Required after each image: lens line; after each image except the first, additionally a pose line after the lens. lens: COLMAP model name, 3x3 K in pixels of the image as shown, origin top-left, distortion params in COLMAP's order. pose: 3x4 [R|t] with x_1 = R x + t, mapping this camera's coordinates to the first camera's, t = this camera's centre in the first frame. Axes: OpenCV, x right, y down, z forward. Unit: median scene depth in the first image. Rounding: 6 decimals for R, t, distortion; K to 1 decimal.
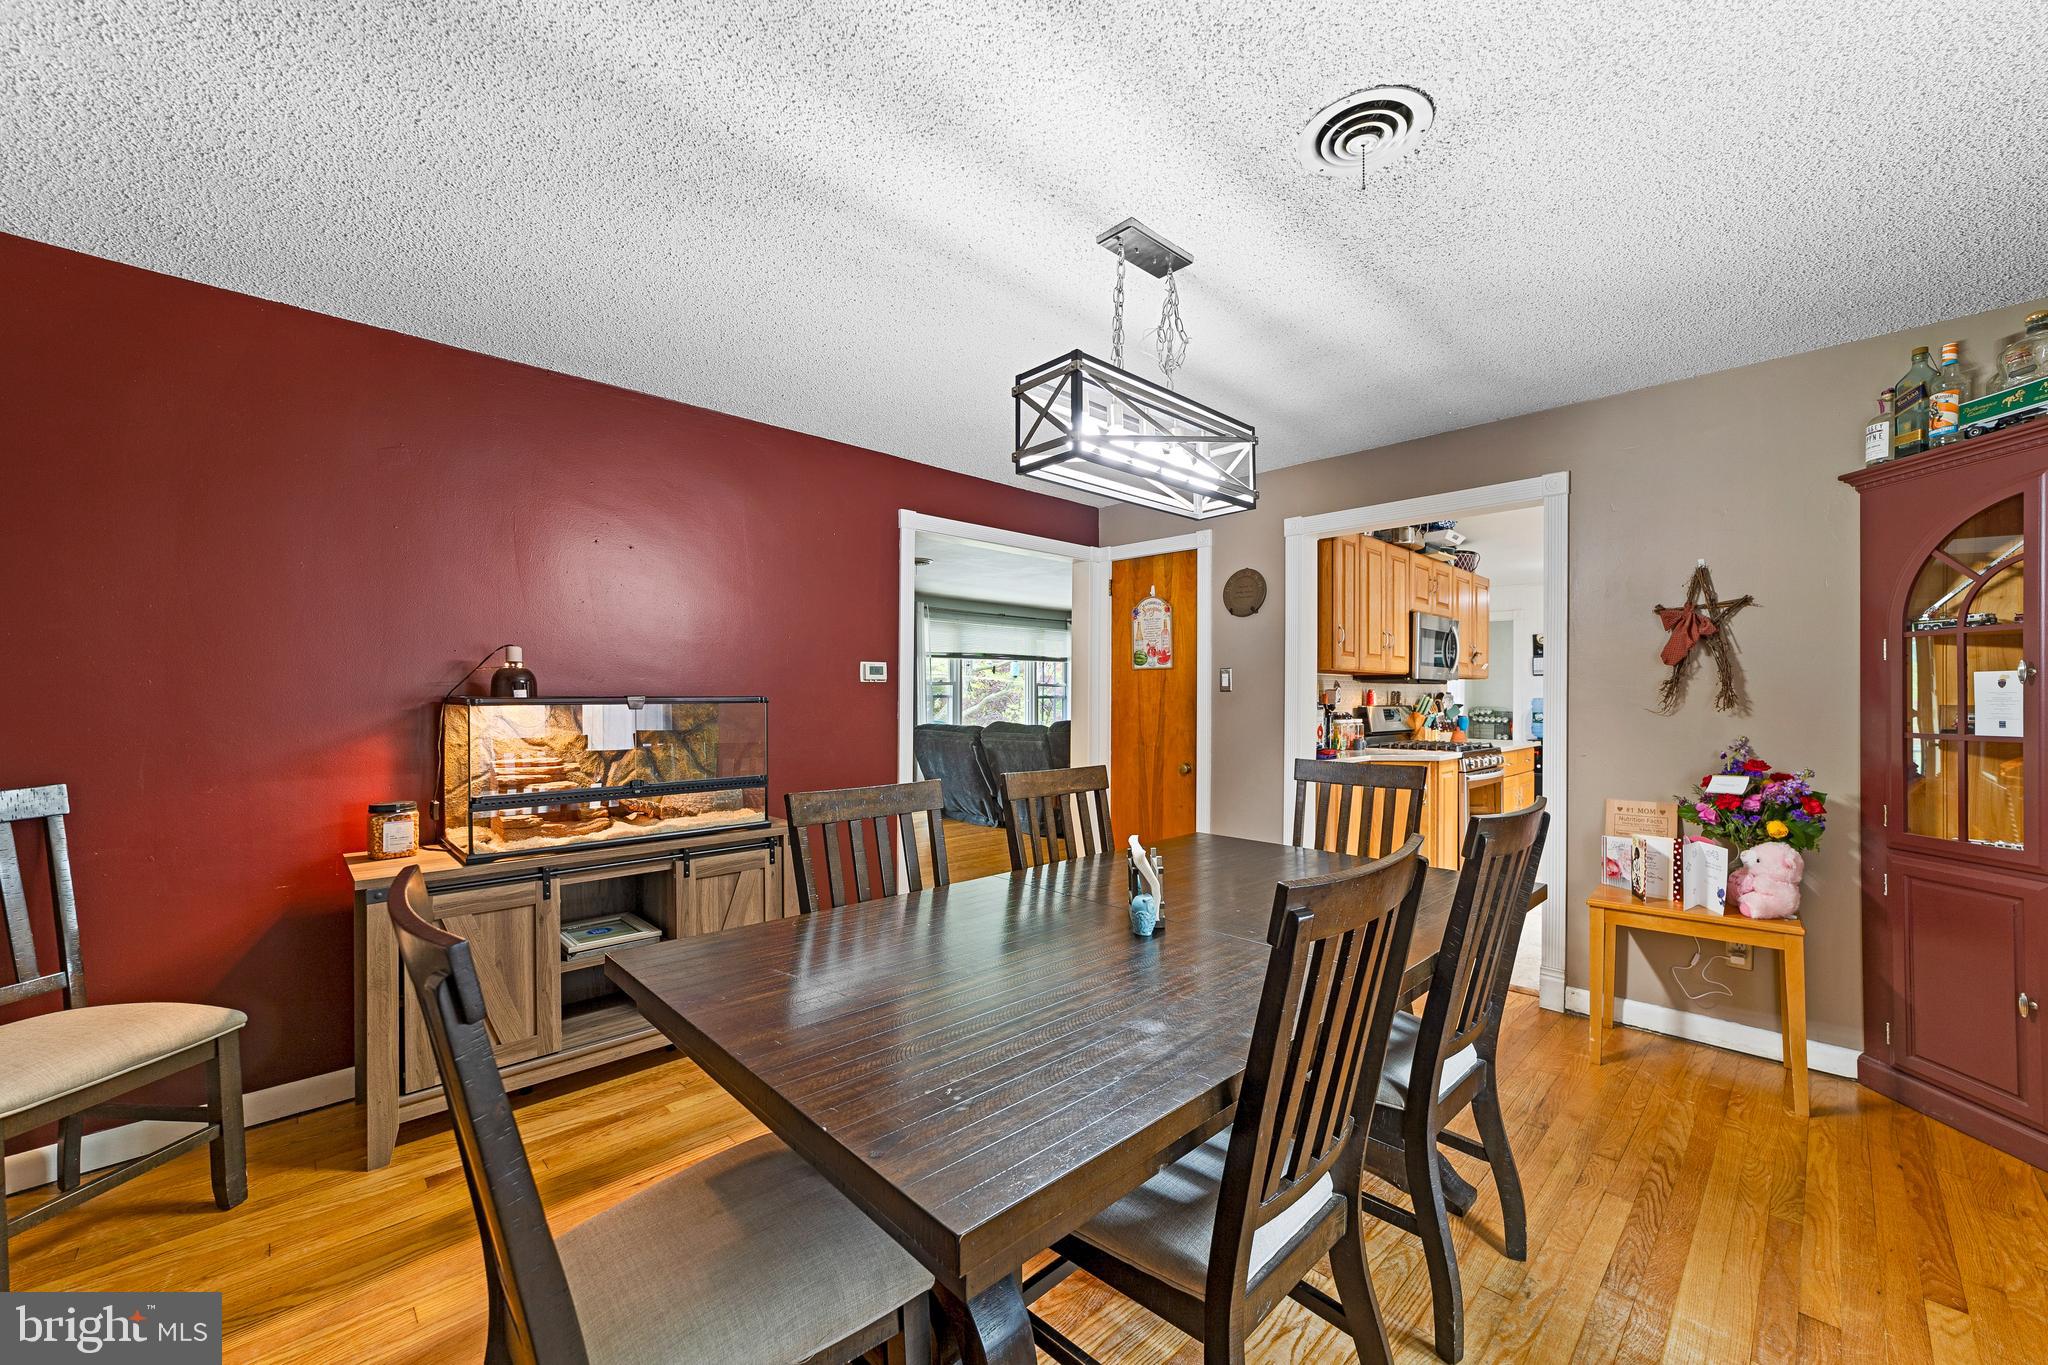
lens RADIAL K [[805.1, 0, 1020.7], [0, 805.1, 701.8], [0, 0, 1]] dist [-0.000918, 0.000074]
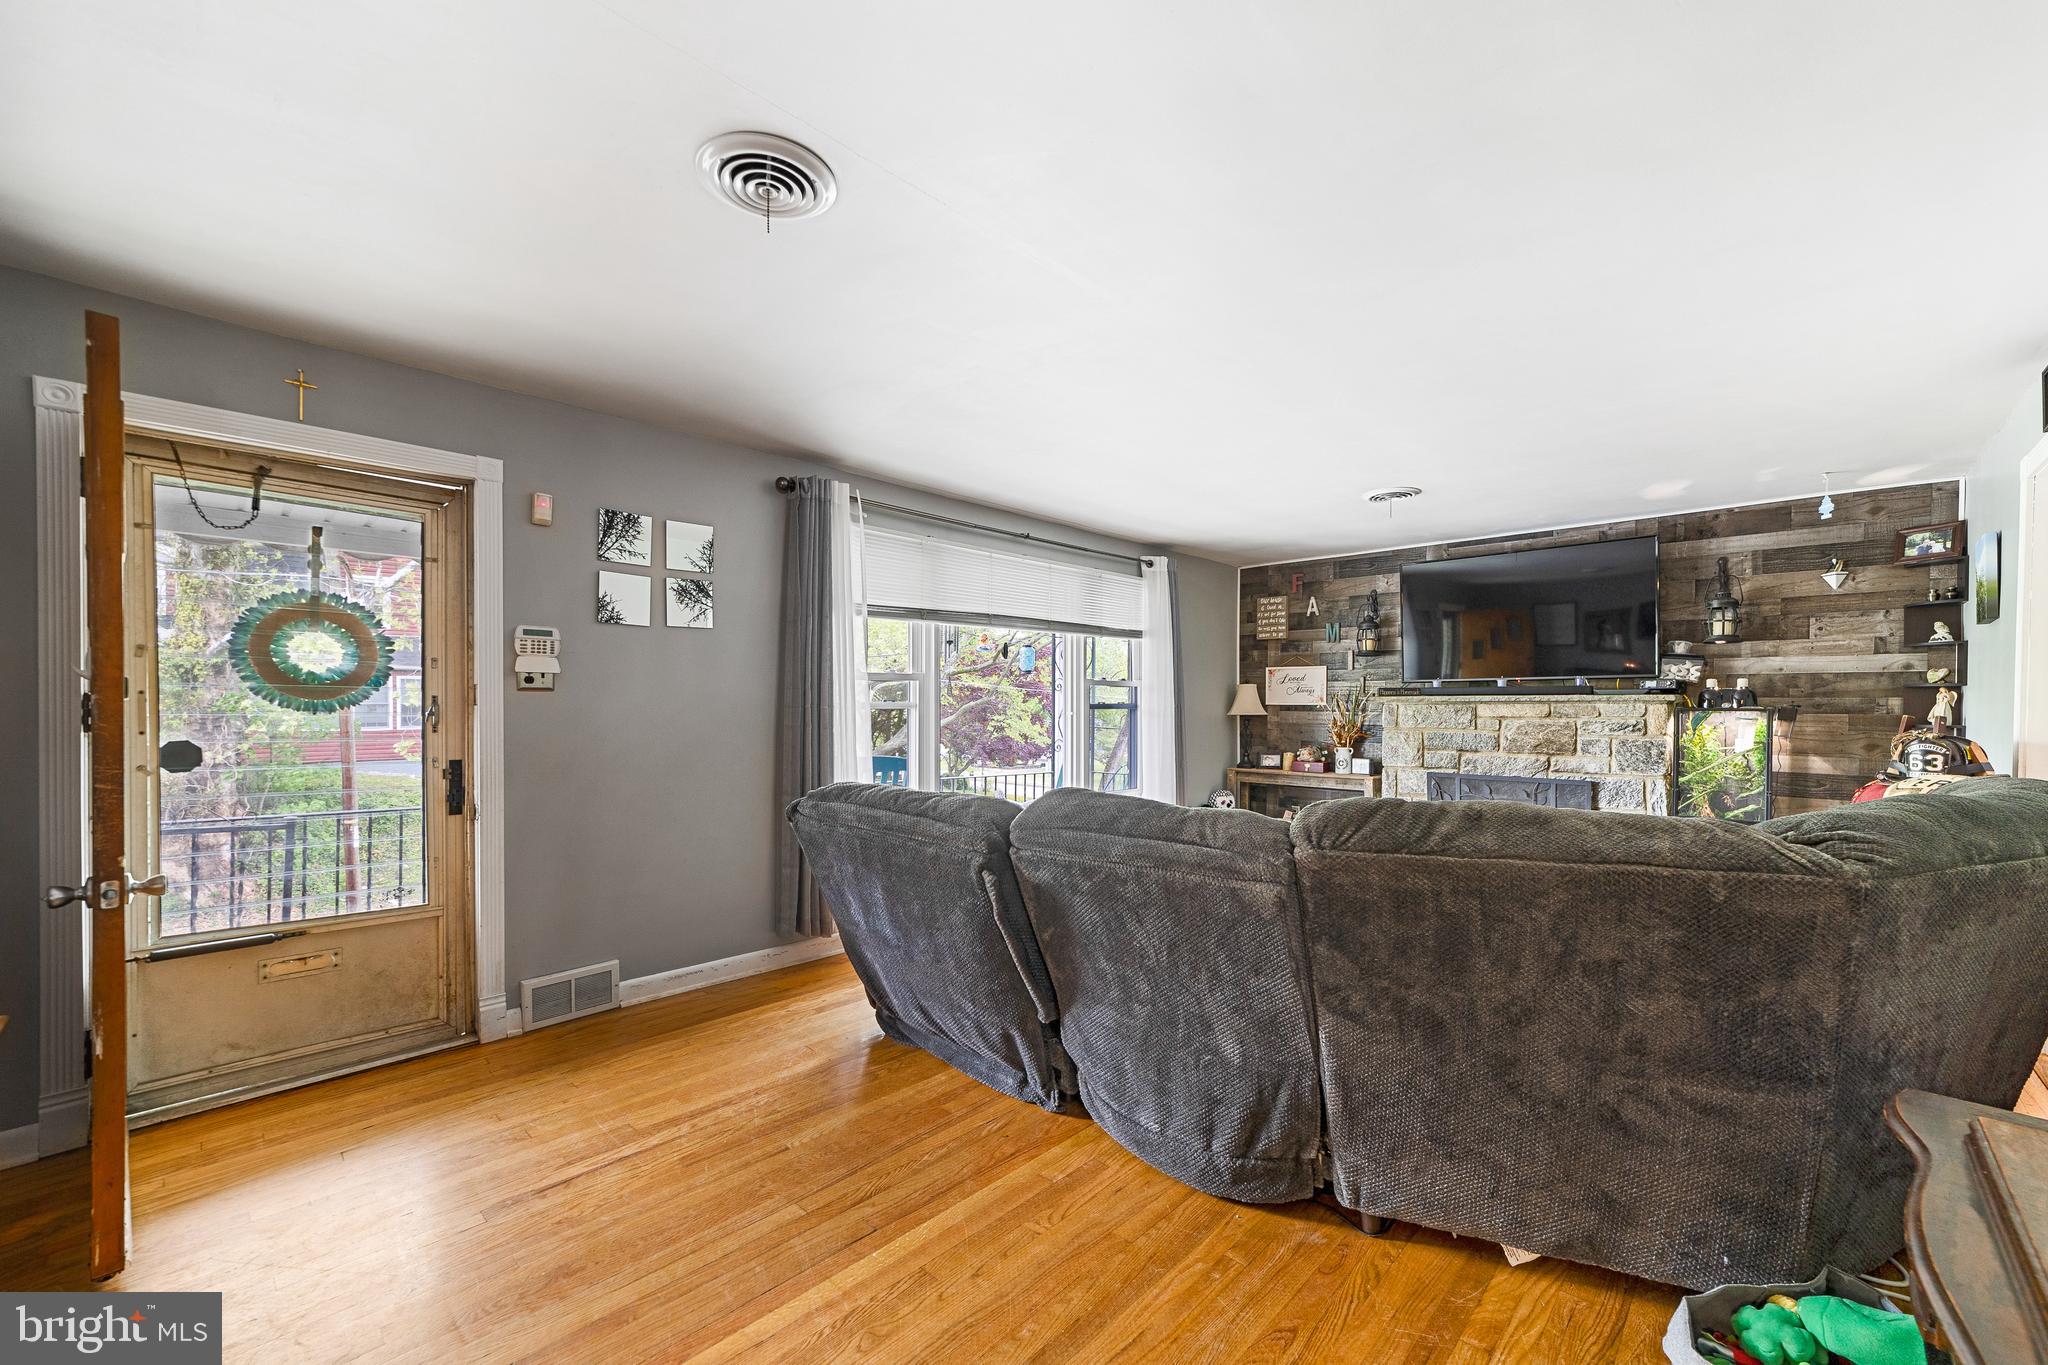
lens RADIAL K [[805.1, 0, 1020.7], [0, 805.1, 701.8], [0, 0, 1]] dist [-0.000918, 0.000074]
pose [[0.999183, -0.001614, 0.040387, -0.058340], [0.001950, 0.999964, -0.008296, -0.006117], [-0.040372, 0.008368, 0.999150, 0.704110]]
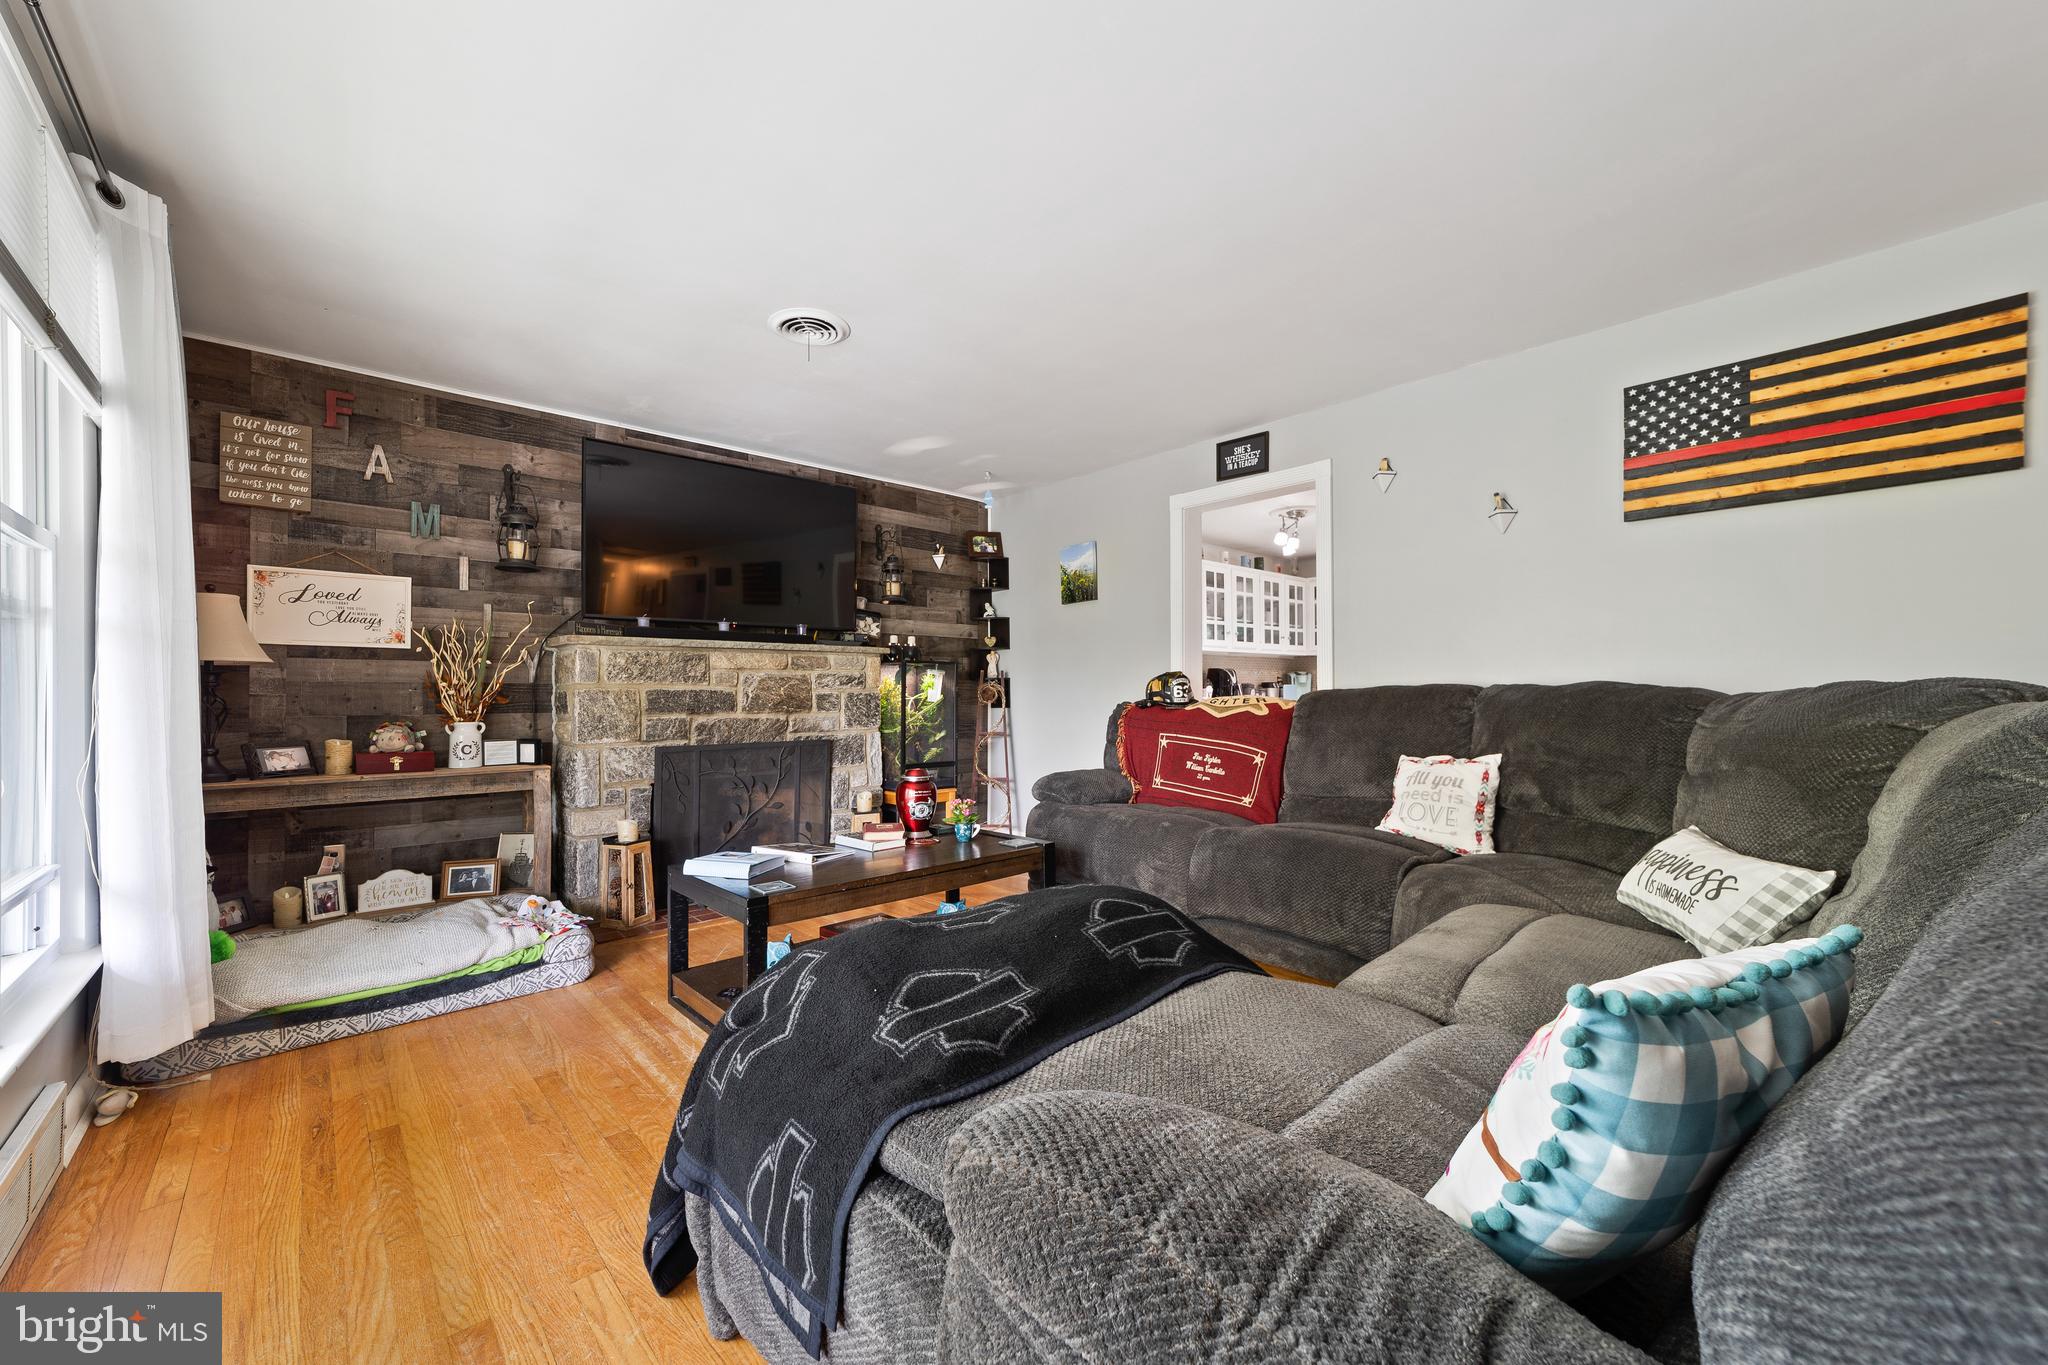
lens RADIAL K [[789.2, 0, 1026.4], [0, 789.2, 694.6], [0, 0, 1]] dist [-0.012221, 0.006414]
pose [[0.025361, -0.000004, 0.999678, -0.149967], [0.013854, 0.999904, -0.000348, 0.022774], [-0.999582, 0.013859, 0.025359, 1.172256]]
